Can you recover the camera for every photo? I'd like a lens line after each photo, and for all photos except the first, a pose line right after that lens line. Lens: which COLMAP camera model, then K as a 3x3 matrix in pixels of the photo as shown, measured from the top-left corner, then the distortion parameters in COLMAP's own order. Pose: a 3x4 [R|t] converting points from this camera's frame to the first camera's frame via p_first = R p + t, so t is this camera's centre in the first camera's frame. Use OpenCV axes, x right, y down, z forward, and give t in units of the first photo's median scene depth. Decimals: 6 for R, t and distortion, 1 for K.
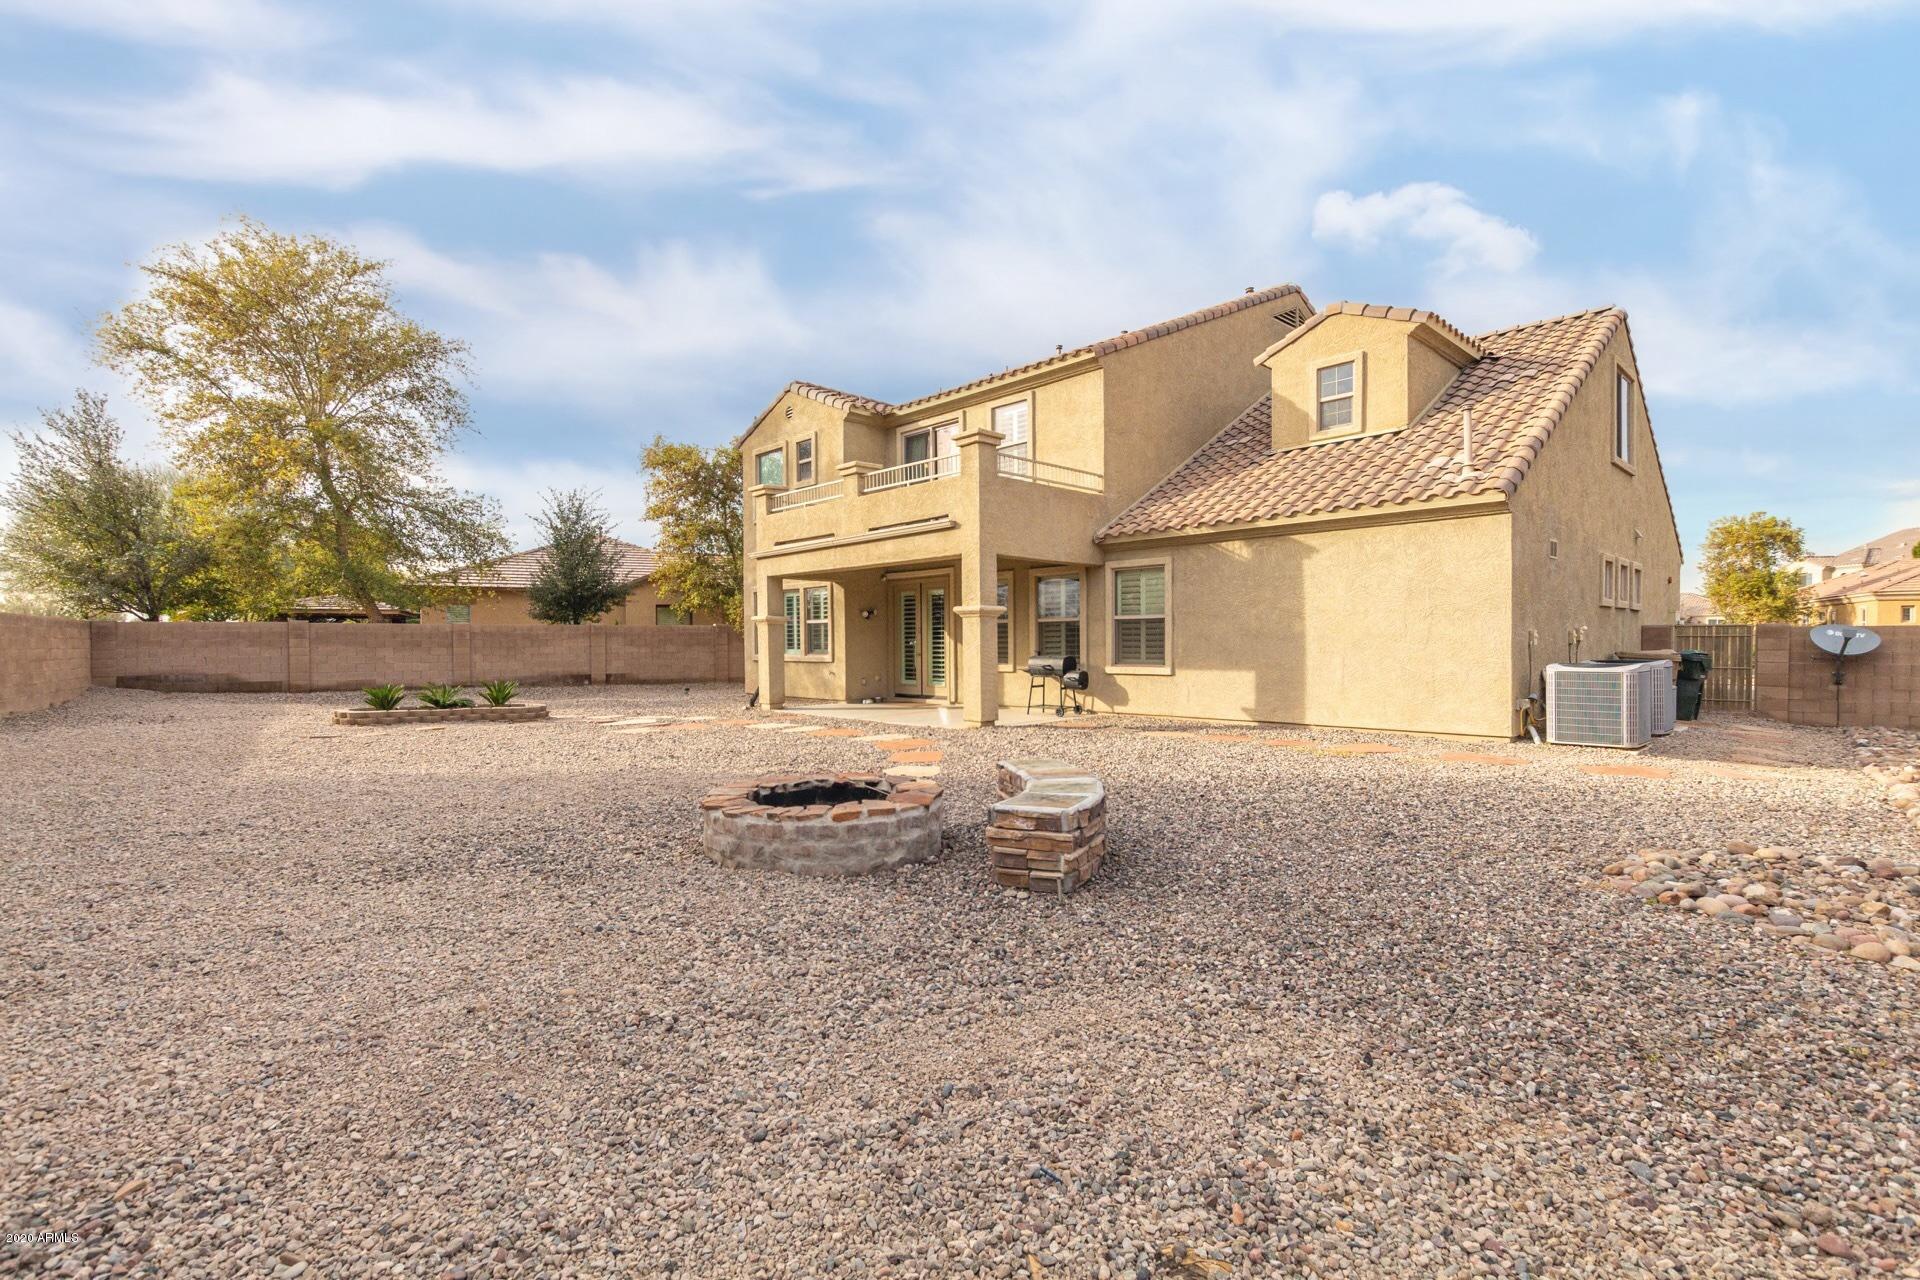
lens RADIAL K [[856.2, 0, 960.0], [0, 856.2, 640.0], [0, 0, 1]] dist [-0.001918, -0.000056]
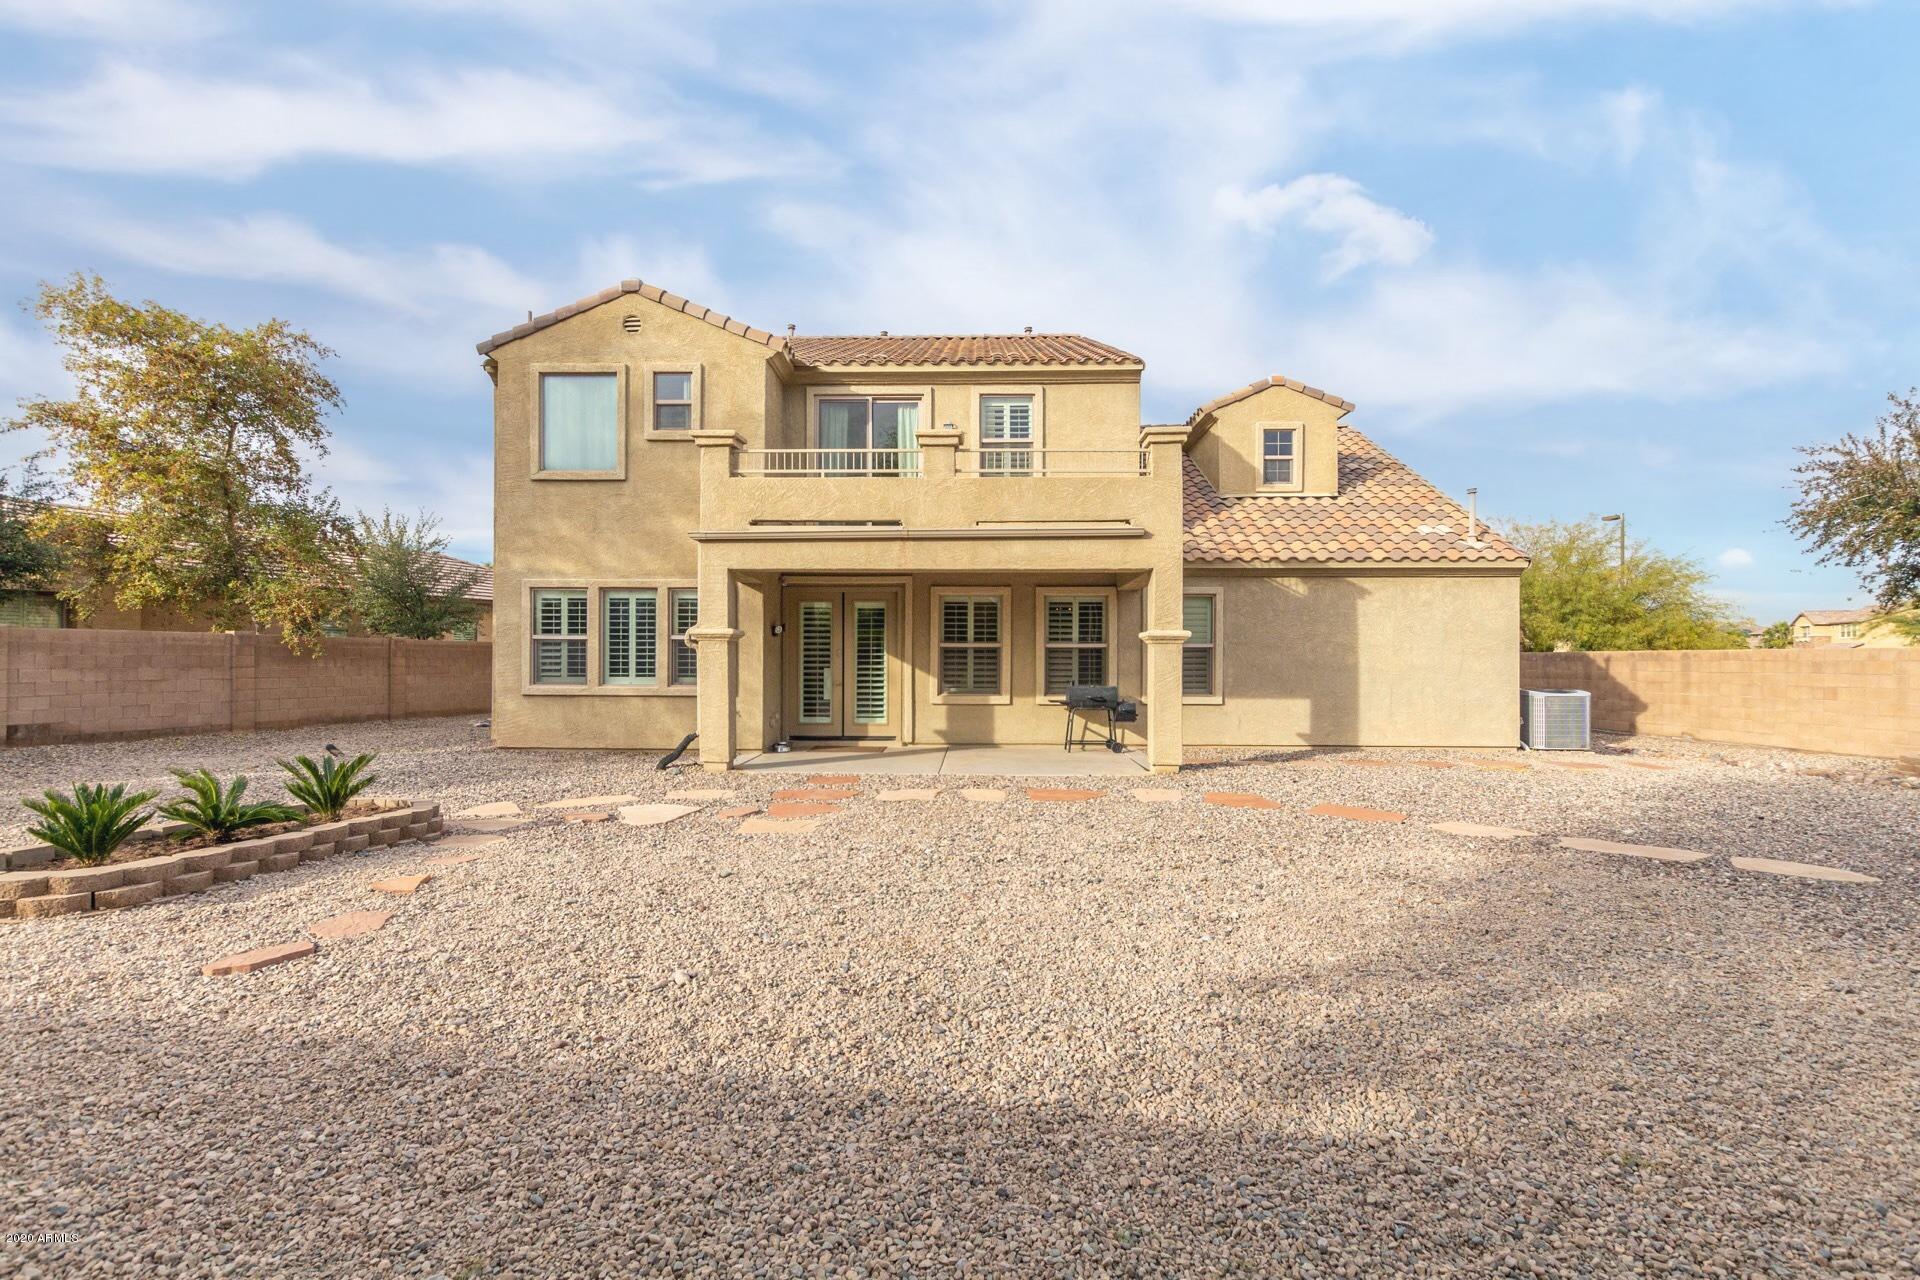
lens RADIAL K [[858.2, 0, 962.0], [0, 858.2, 652.7], [0, 0, 1]] dist [0.003442, 0.000333]
pose [[0.721478, 0.017811, 0.692208, -0.645267], [-0.010612, 0.999836, -0.014666, -0.001693], [-0.692356, 0.003236, 0.721549, 0.459002]]
